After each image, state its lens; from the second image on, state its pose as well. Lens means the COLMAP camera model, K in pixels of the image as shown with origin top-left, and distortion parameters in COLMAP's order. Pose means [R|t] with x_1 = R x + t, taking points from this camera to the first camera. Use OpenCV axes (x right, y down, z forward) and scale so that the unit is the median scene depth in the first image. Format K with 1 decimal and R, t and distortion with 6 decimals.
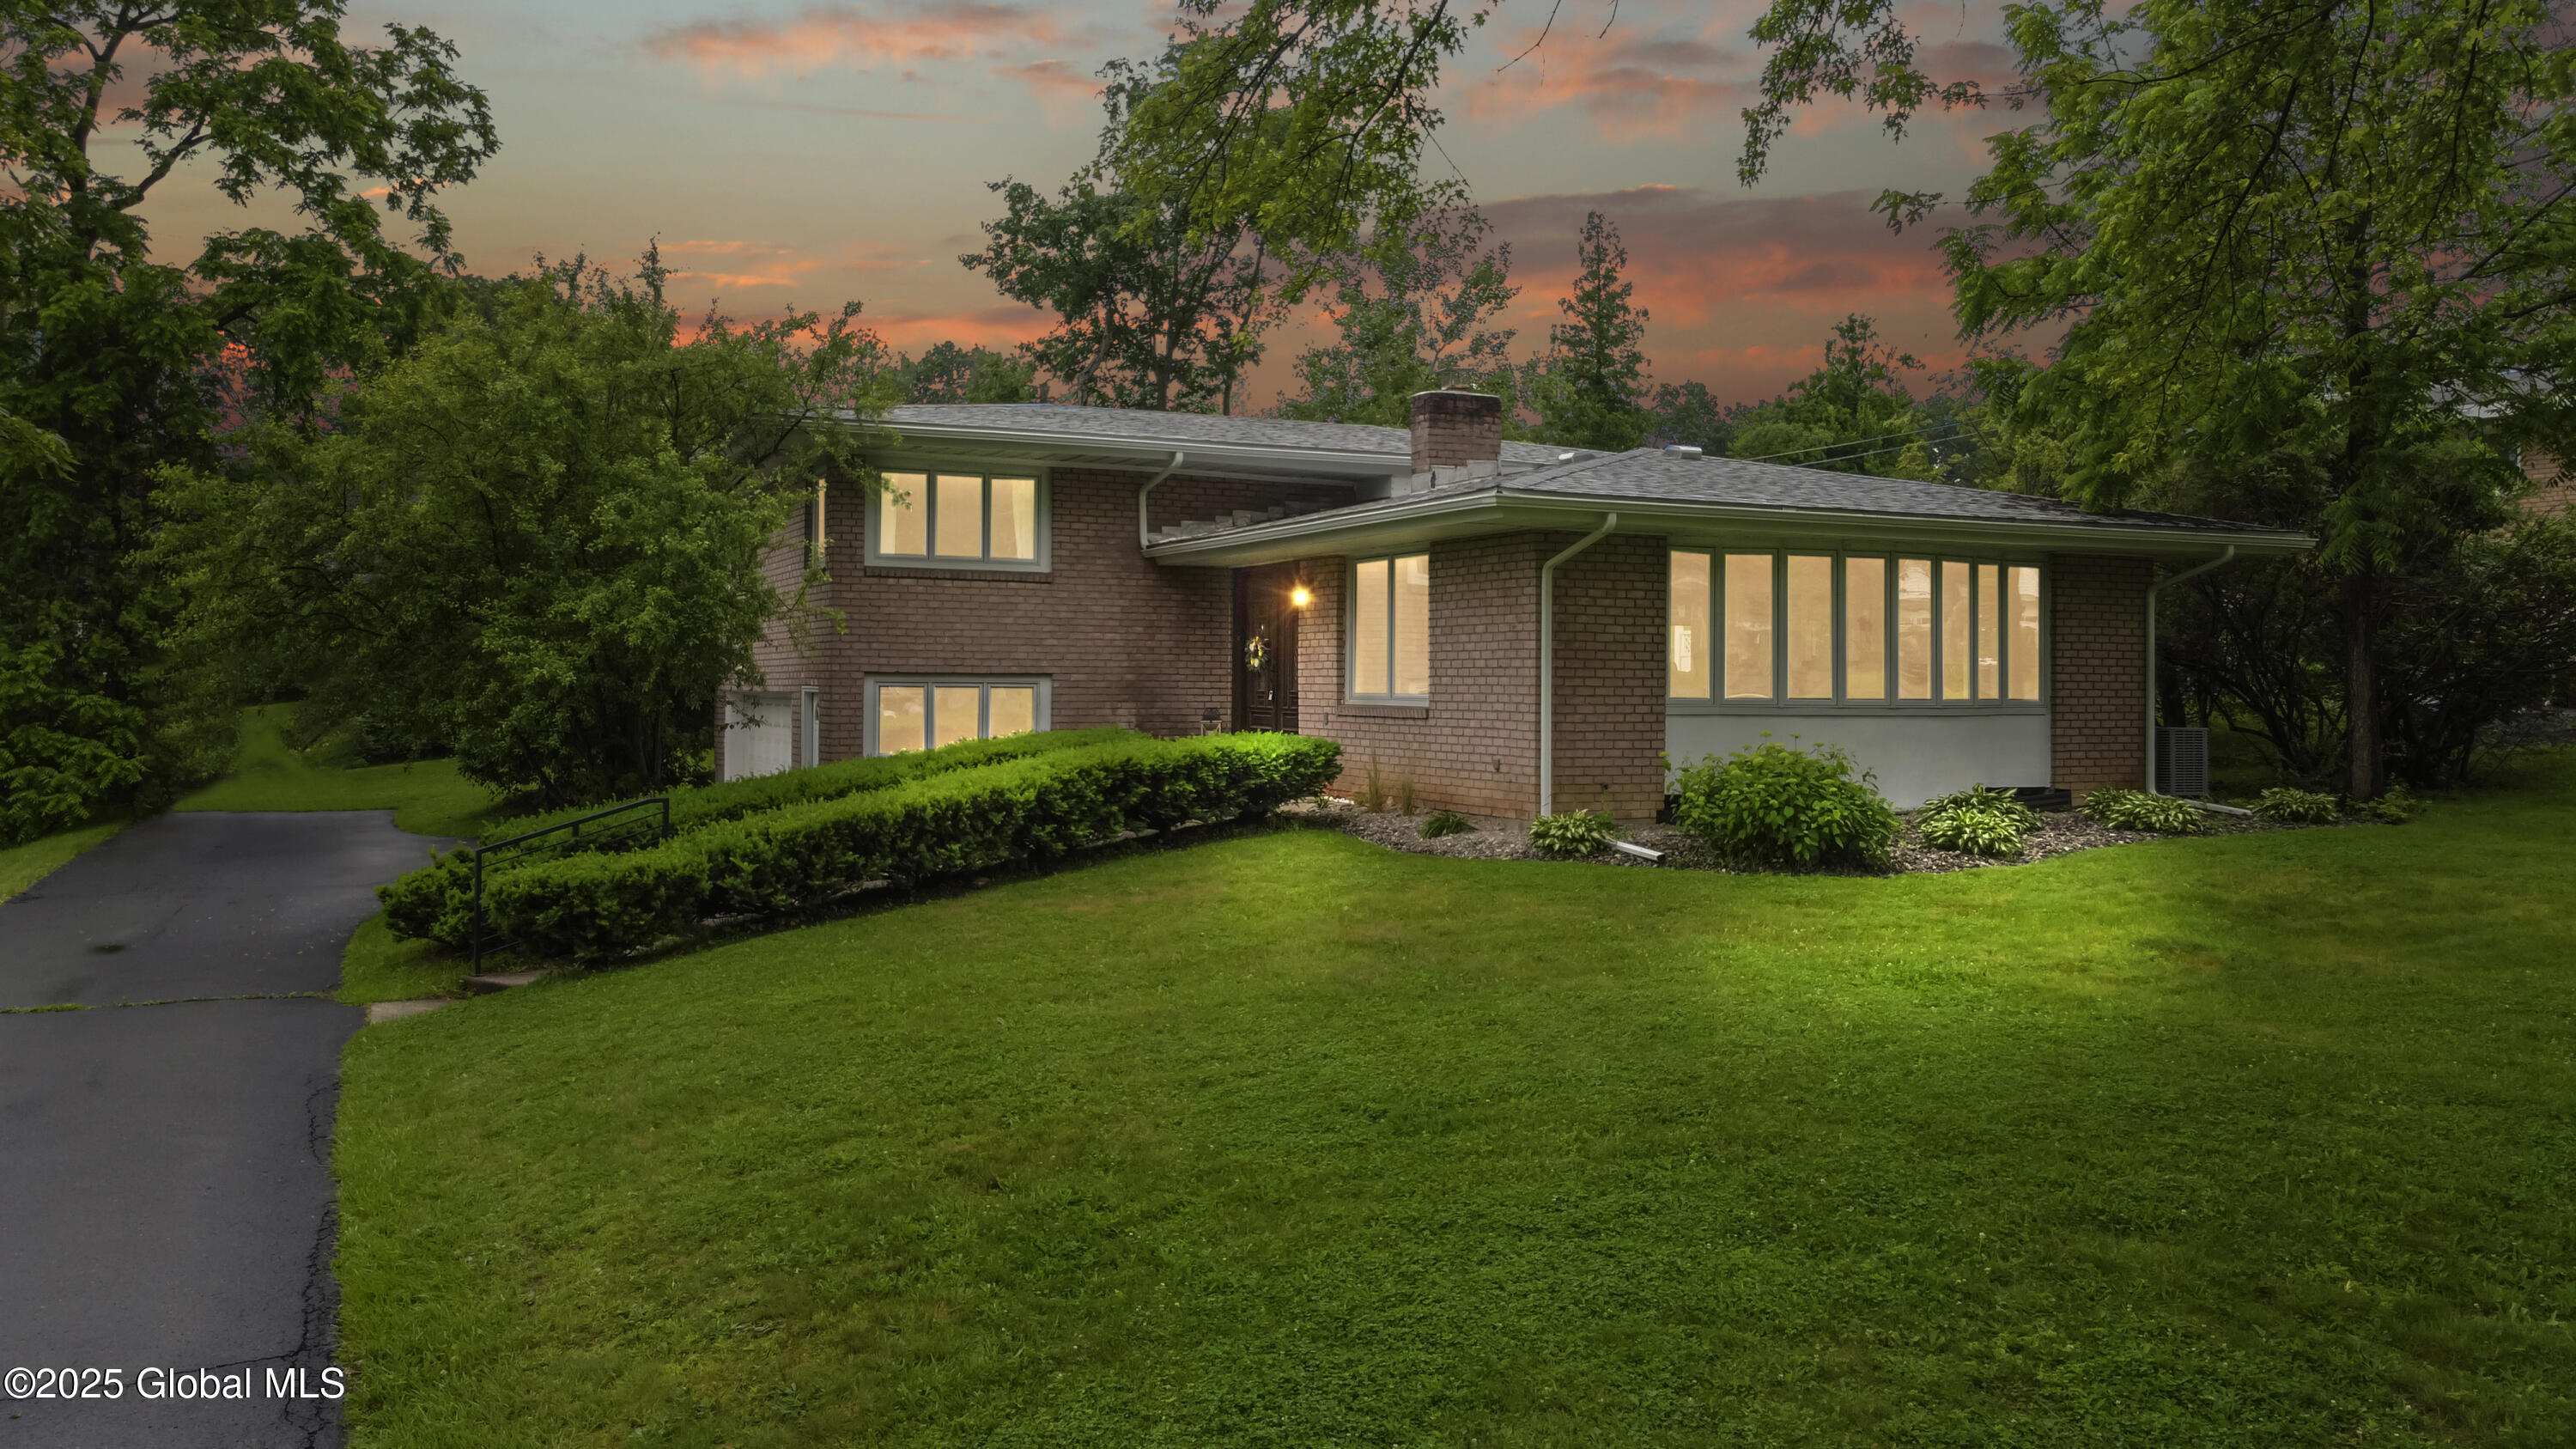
lens RADIAL K [[1861.3, 0, 1267.9], [0, 1861.3, 733.8], [0, 0, 1]] dist [-0.008505, -0.004923]
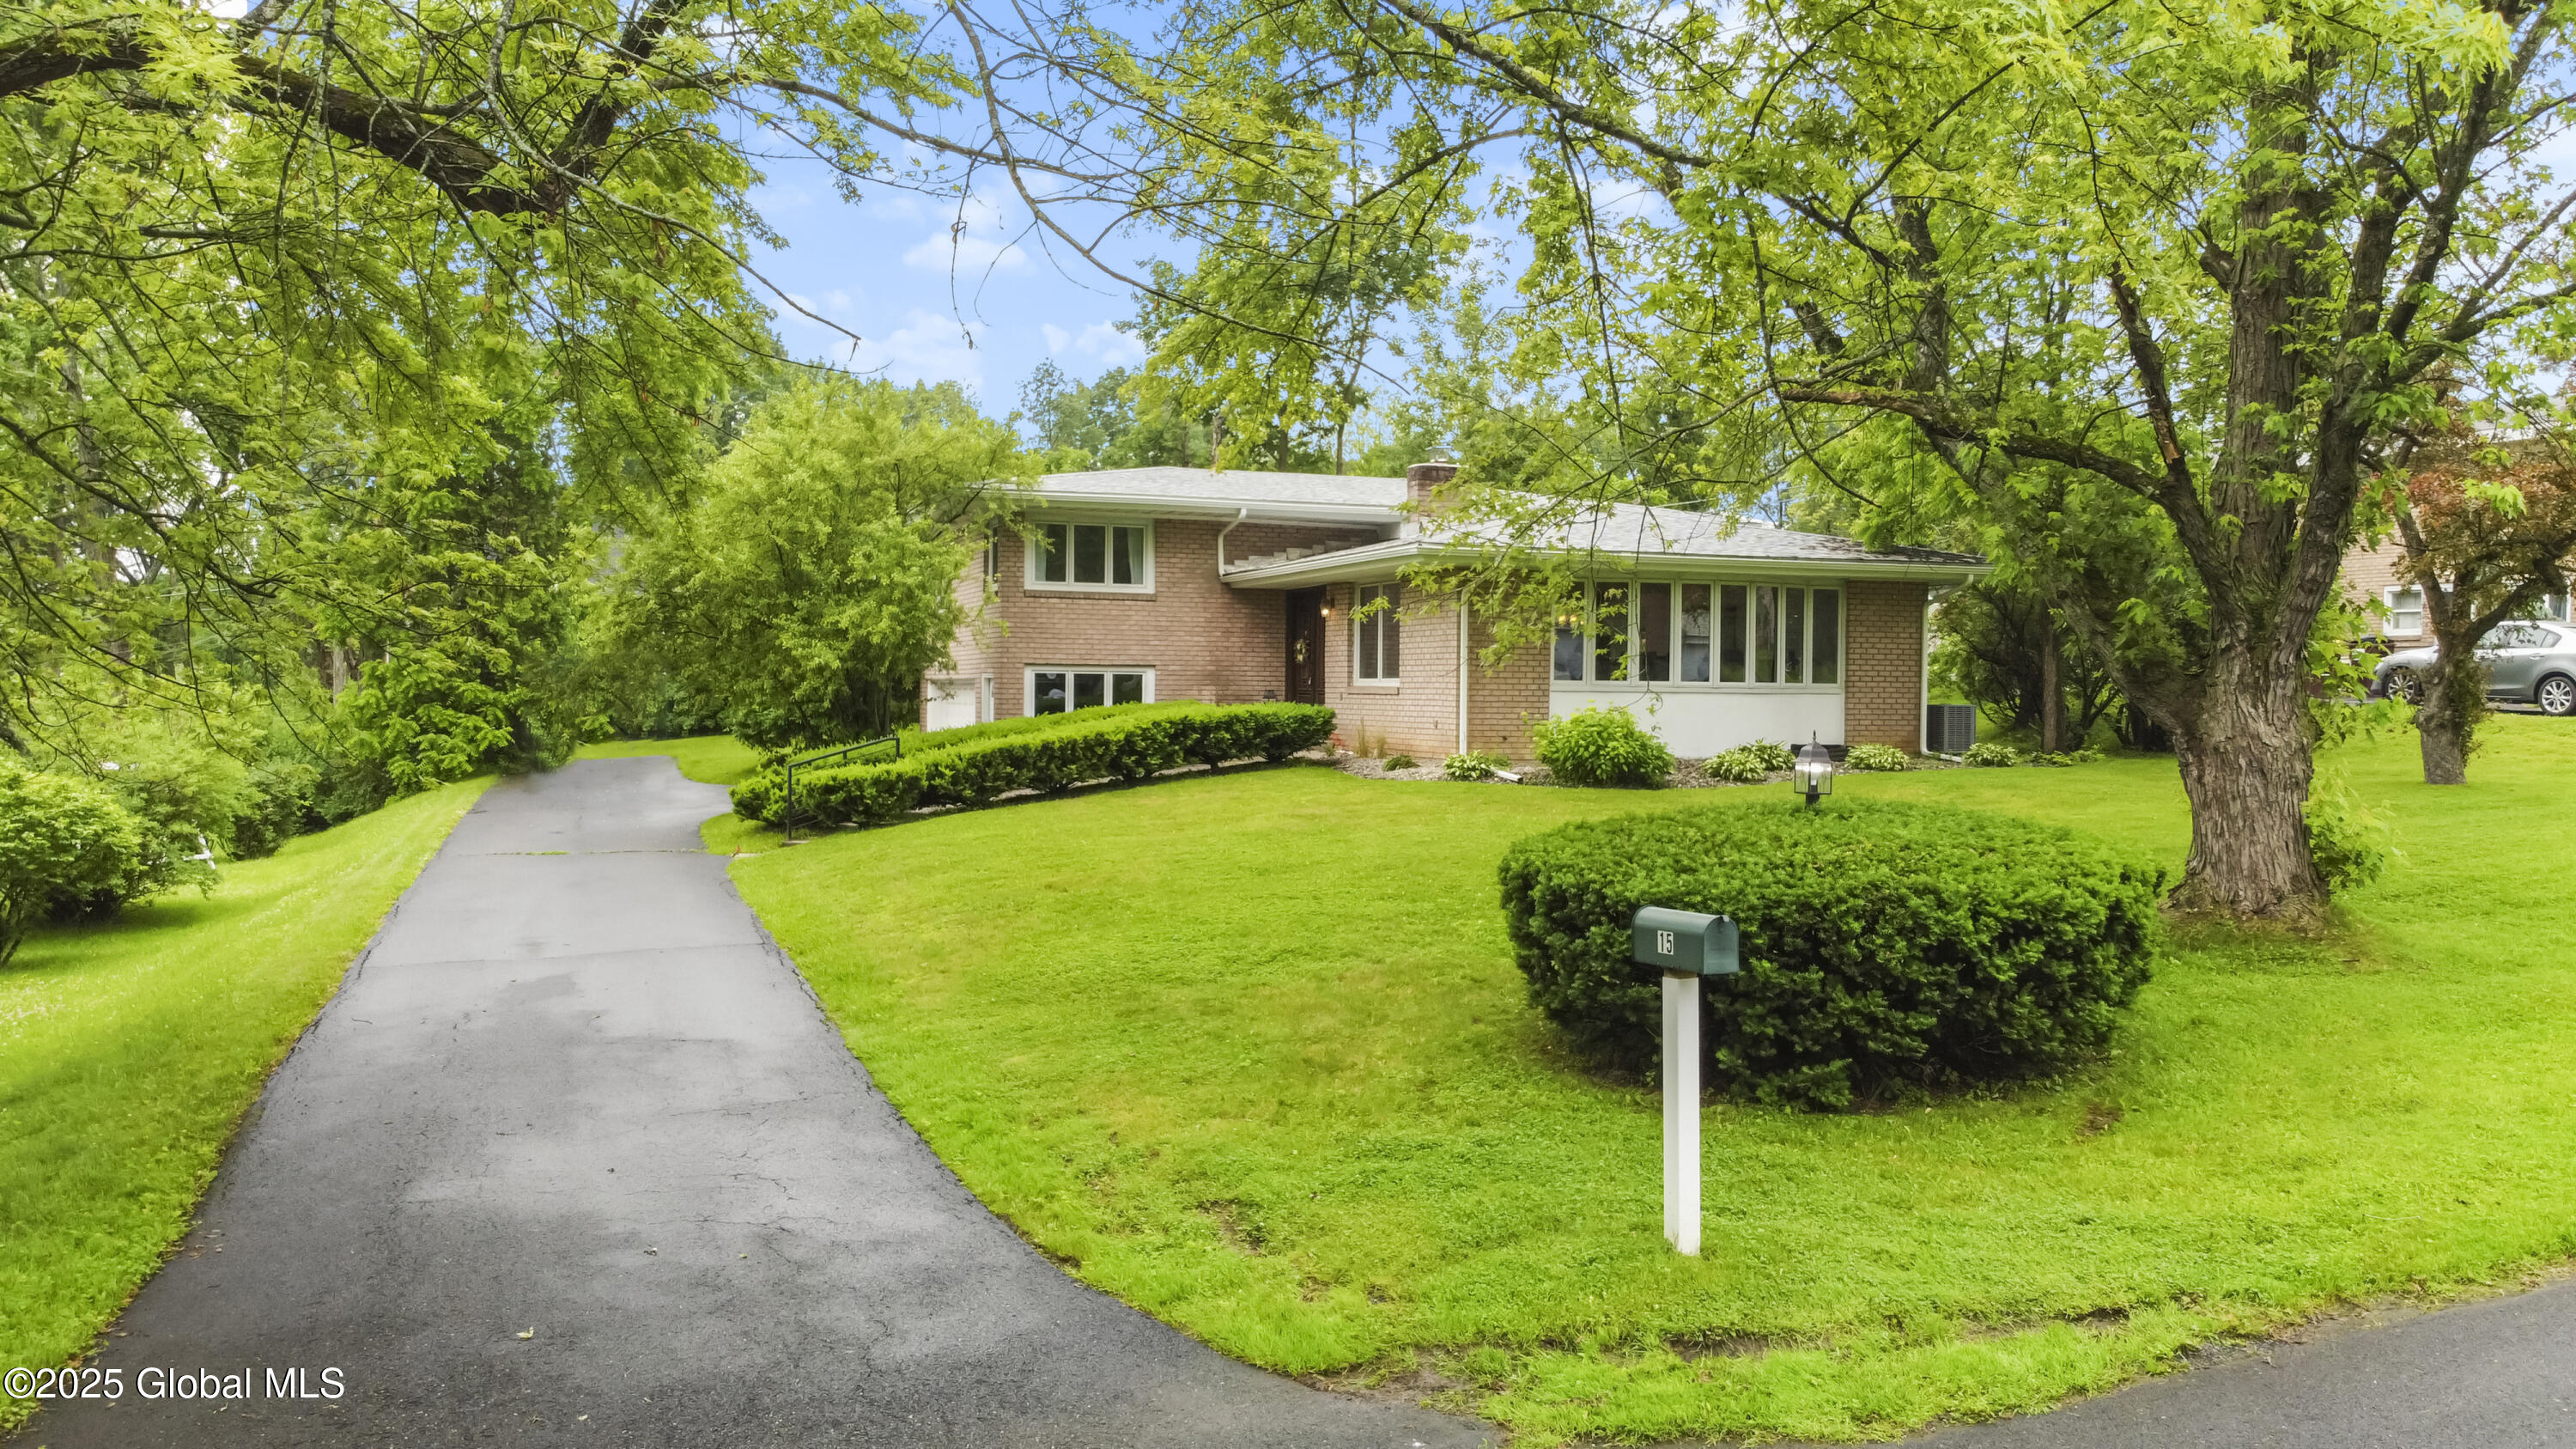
lens RADIAL K [[1783.1, 0, 1291.3], [0, 1783.1, 822.2], [0, 0, 1]] dist [-0.008044, 0.000397]
pose [[0.997023, 0.008020, -0.076683, 0.120369], [-0.004337, 0.998834, 0.048076, 0.028004], [0.076979, -0.047601, 0.995896, -0.458077]]
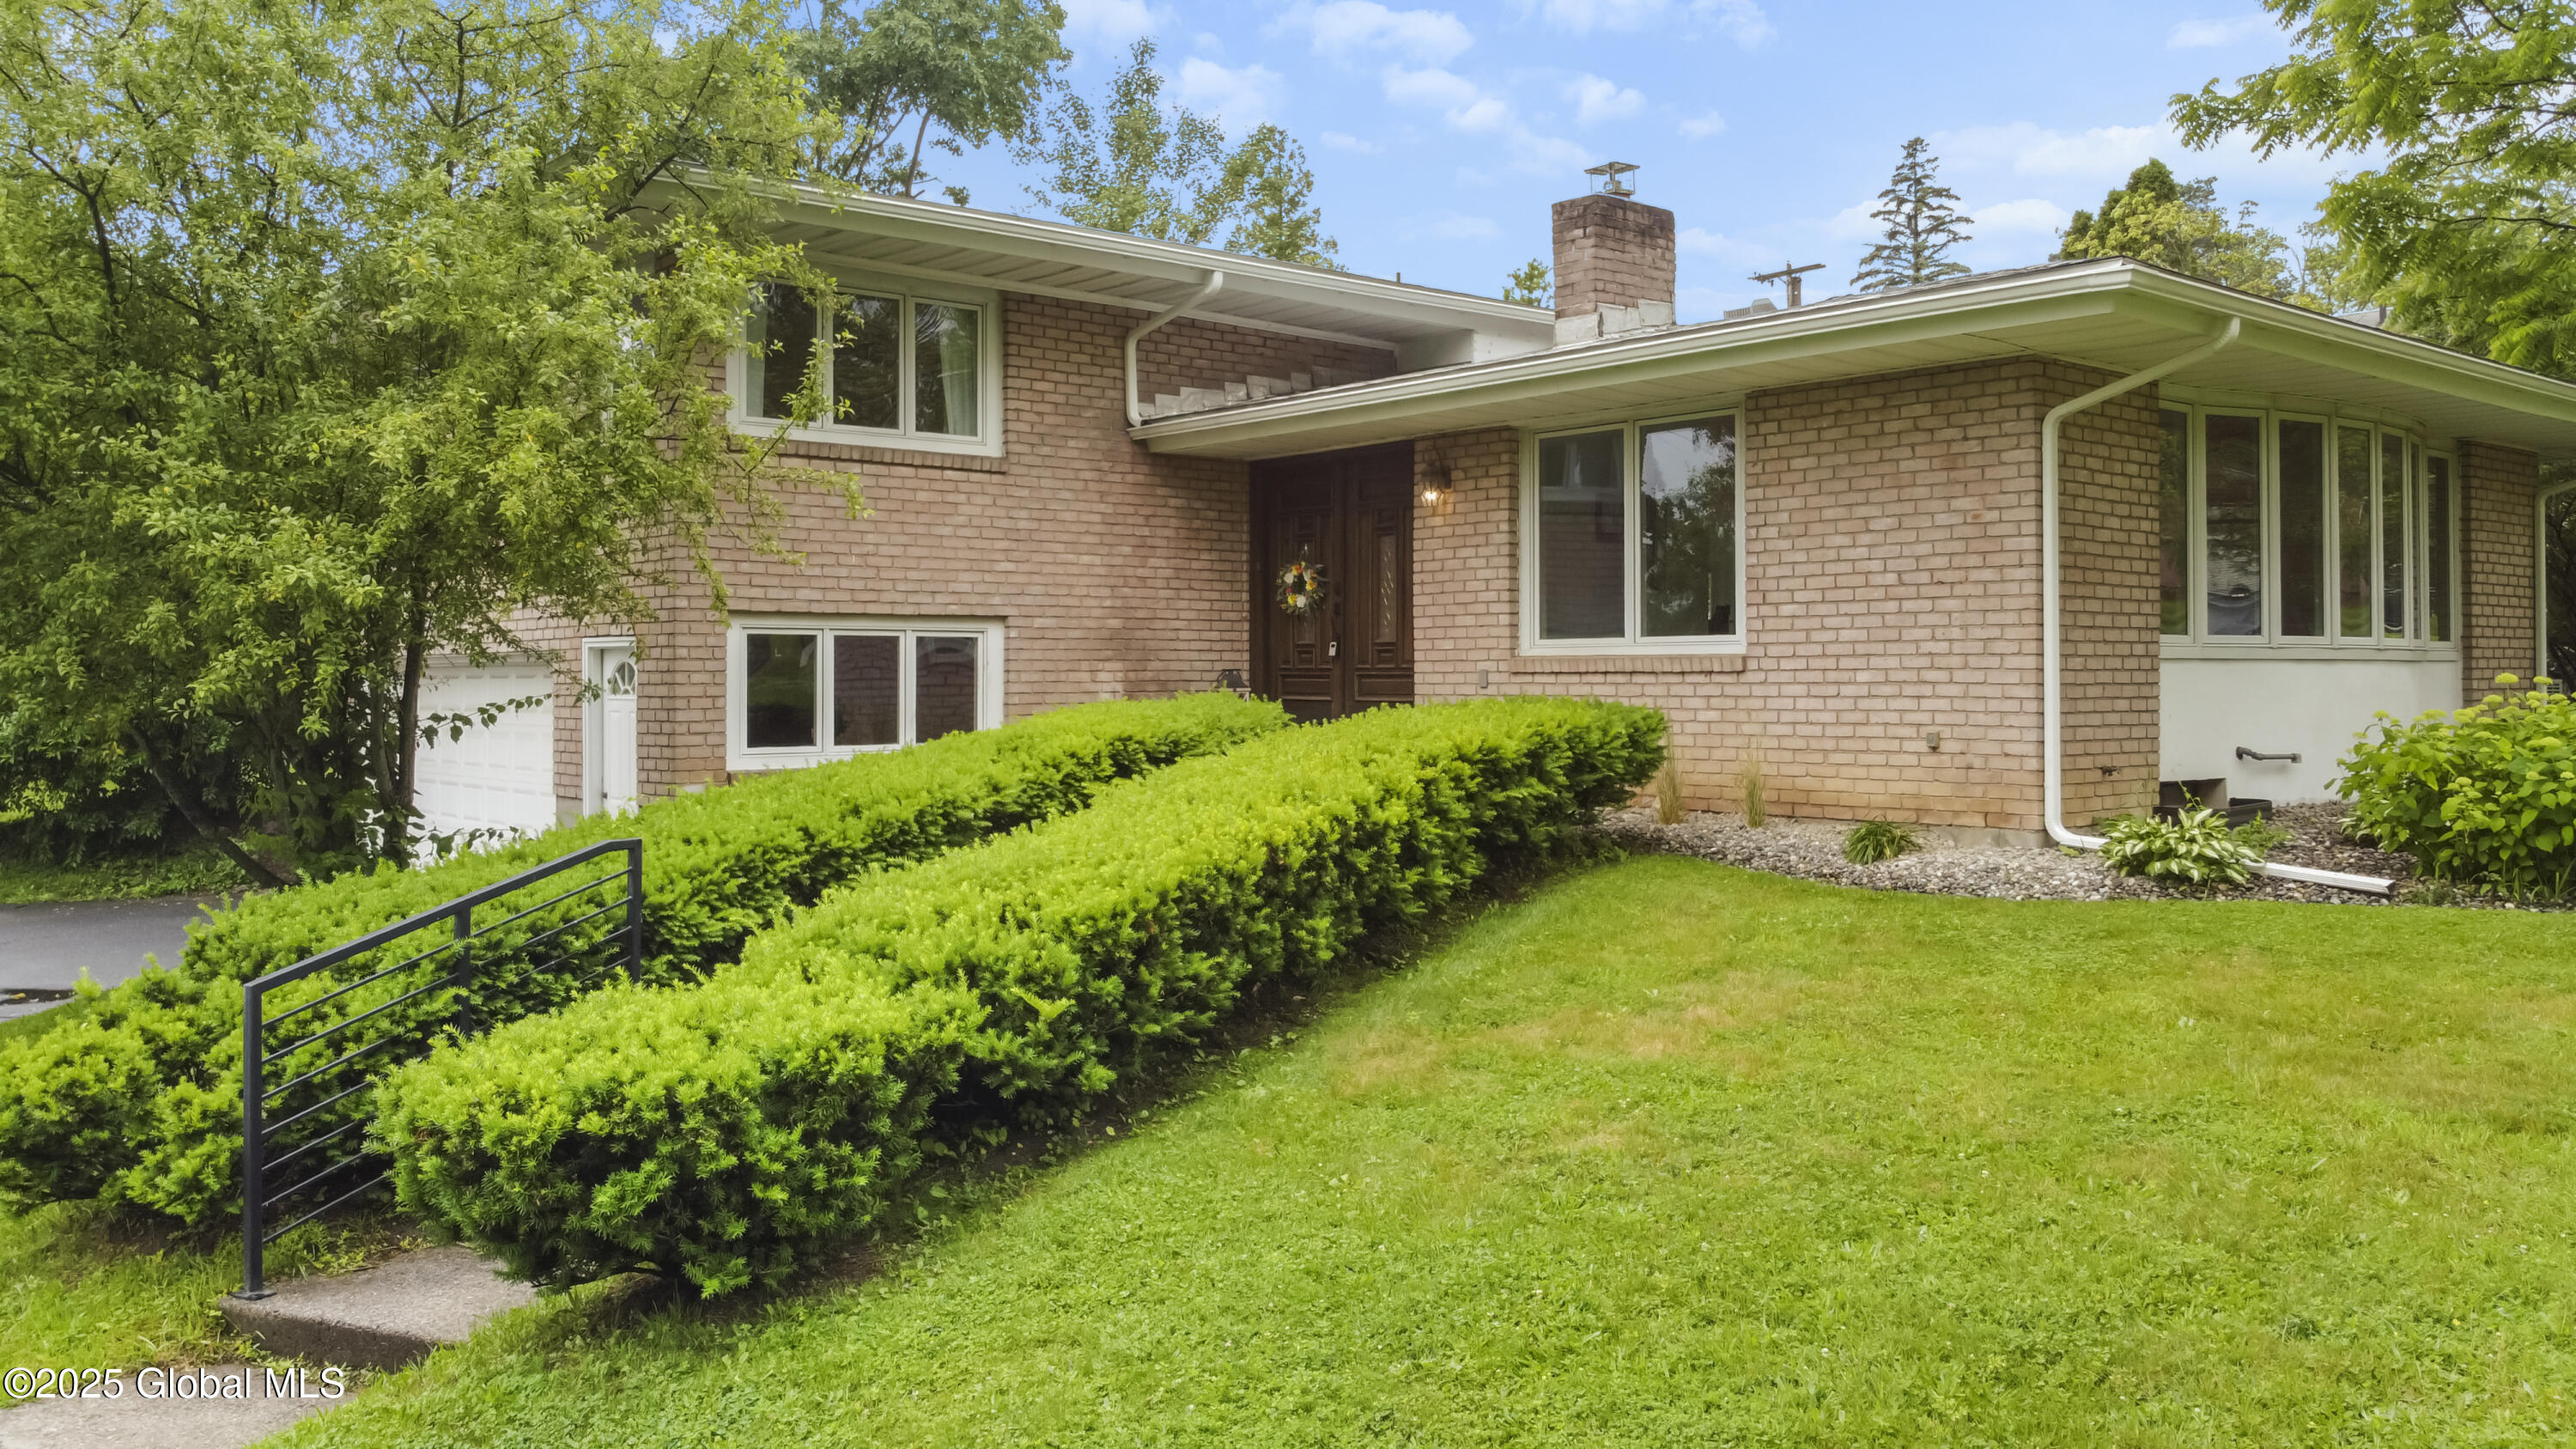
lens RADIAL K [[1958.0, 0, 1293.2], [0, 1958.0, 724.6], [0, 0, 1]] dist [-0.018500, 0.000102]
pose [[0.965081, -0.016926, 0.261404, -0.257711], [0.017423, 0.999848, 0.000416, 0.007515], [-0.261372, 0.004153, 0.965229, 0.432206]]
